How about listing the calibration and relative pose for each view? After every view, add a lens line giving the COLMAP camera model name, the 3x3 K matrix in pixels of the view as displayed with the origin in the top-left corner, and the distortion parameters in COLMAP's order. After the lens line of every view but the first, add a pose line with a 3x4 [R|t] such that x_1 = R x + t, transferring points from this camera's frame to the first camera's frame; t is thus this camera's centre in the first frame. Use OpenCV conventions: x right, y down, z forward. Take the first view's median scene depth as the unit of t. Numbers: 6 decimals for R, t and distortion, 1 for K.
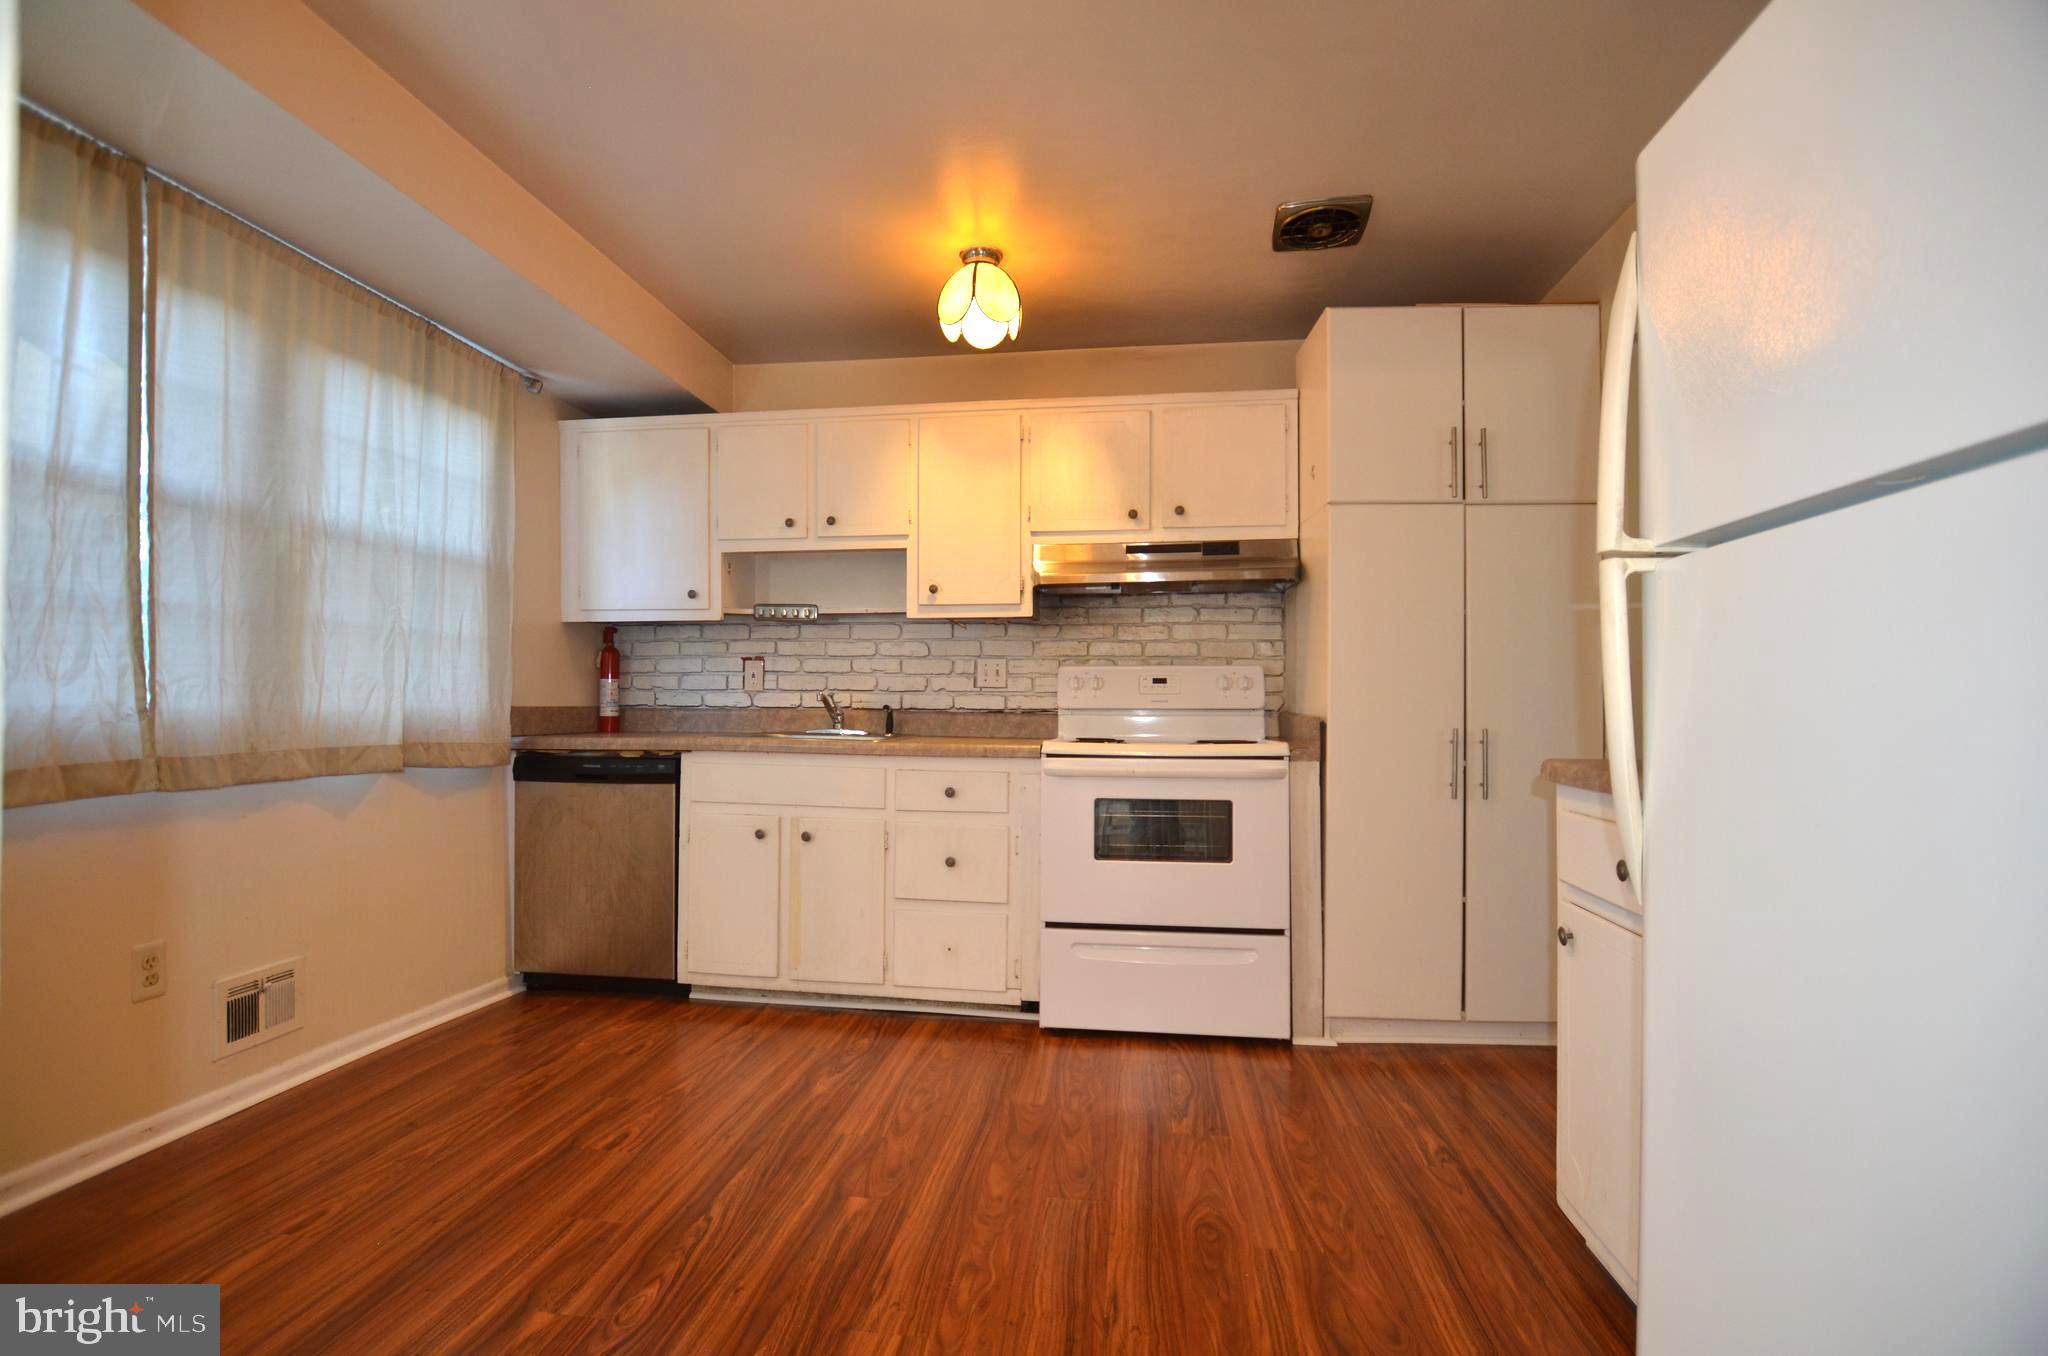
lens RADIAL K [[899.4, 0, 1024.0], [0, 899.4, 678.0], [0, 0, 1]] dist [-0.024592, 0.000832]
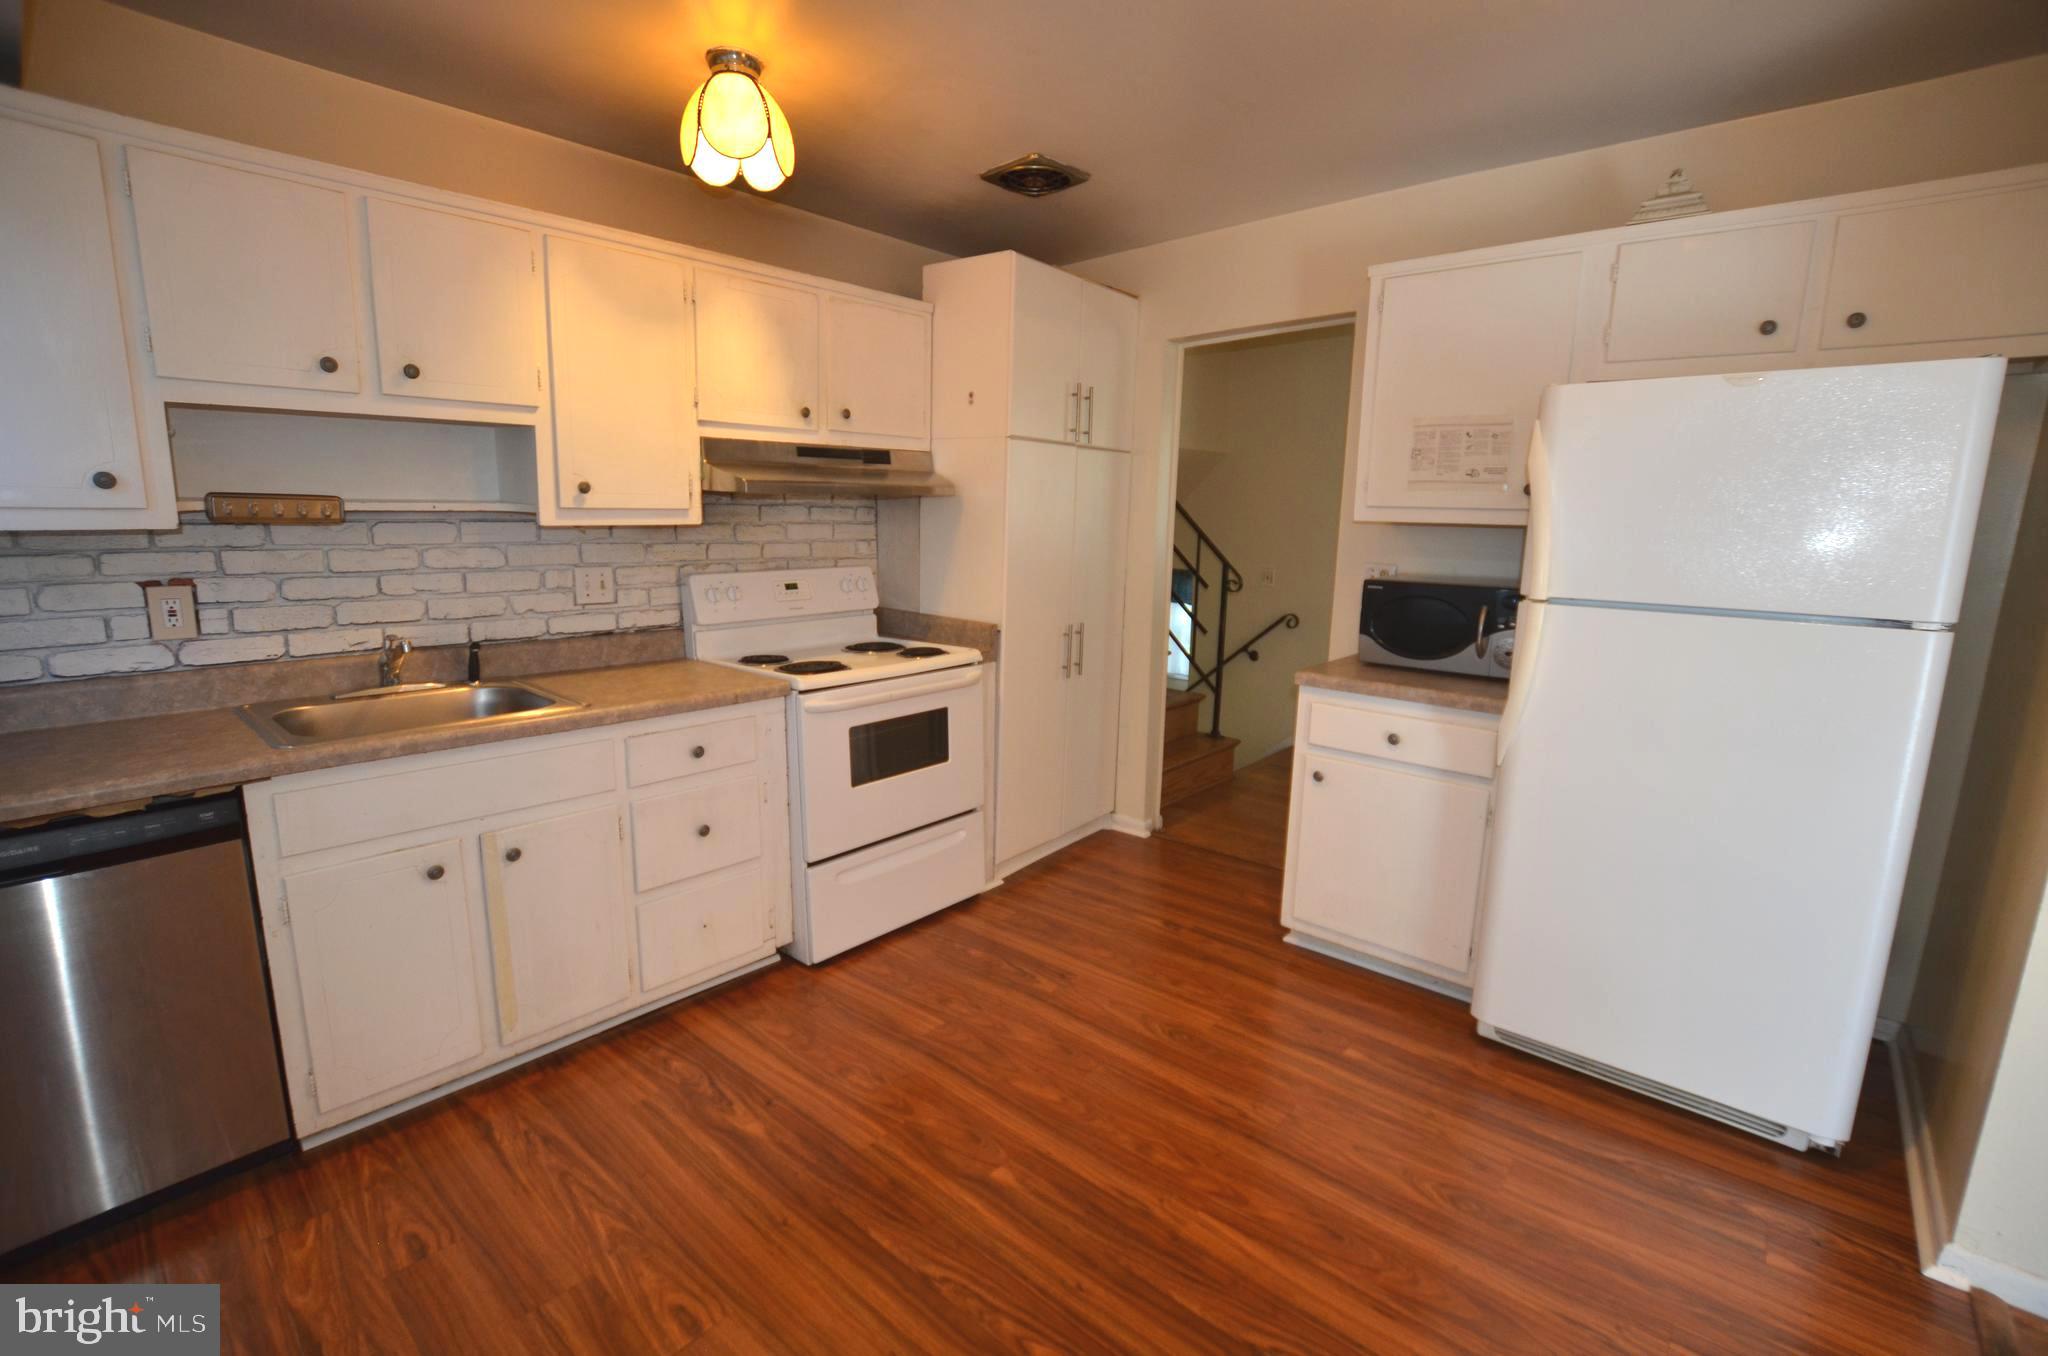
lens RADIAL K [[899.4, 0, 1024.0], [0, 899.4, 678.0], [0, 0, 1]] dist [-0.024592, 0.000832]
pose [[0.554472, -0.147775, 0.818977, -0.546743], [-0.035126, 0.979075, 0.200444, -0.109607], [-0.831461, -0.139908, 0.537679, 0.290378]]
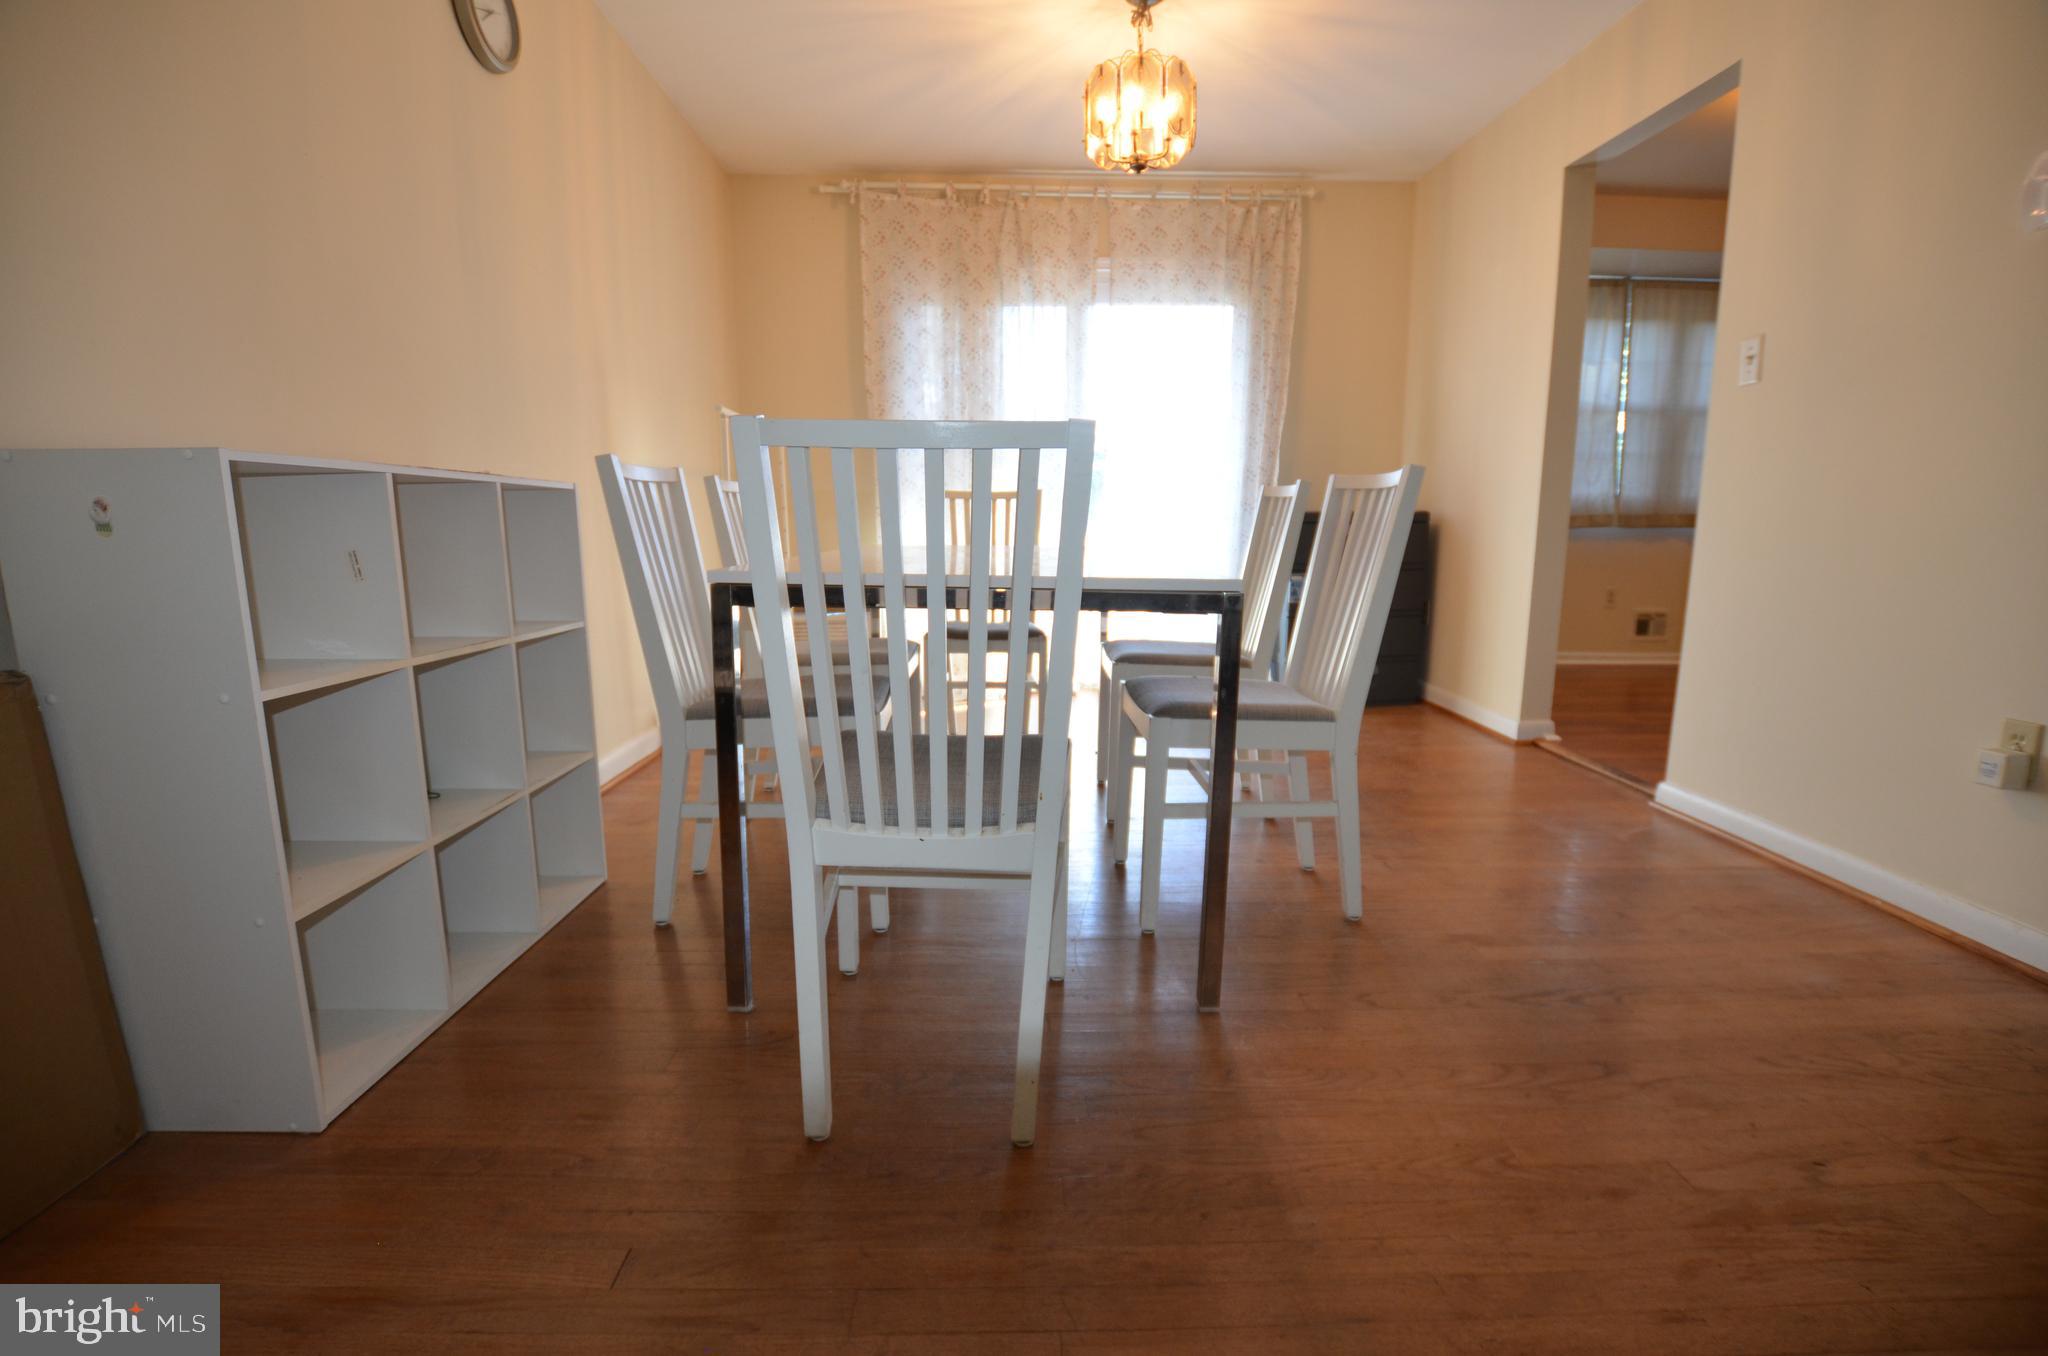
lens RADIAL K [[899.4, 0, 1024.0], [0, 899.4, 678.0], [0, 0, 1]] dist [-0.024592, 0.000832]
pose [[0.152944, 0.167773, -0.973889, 0.870962], [0.027635, 0.984372, 0.173919, 0.038222], [0.987848, -0.053513, 0.145917, -0.723481]]
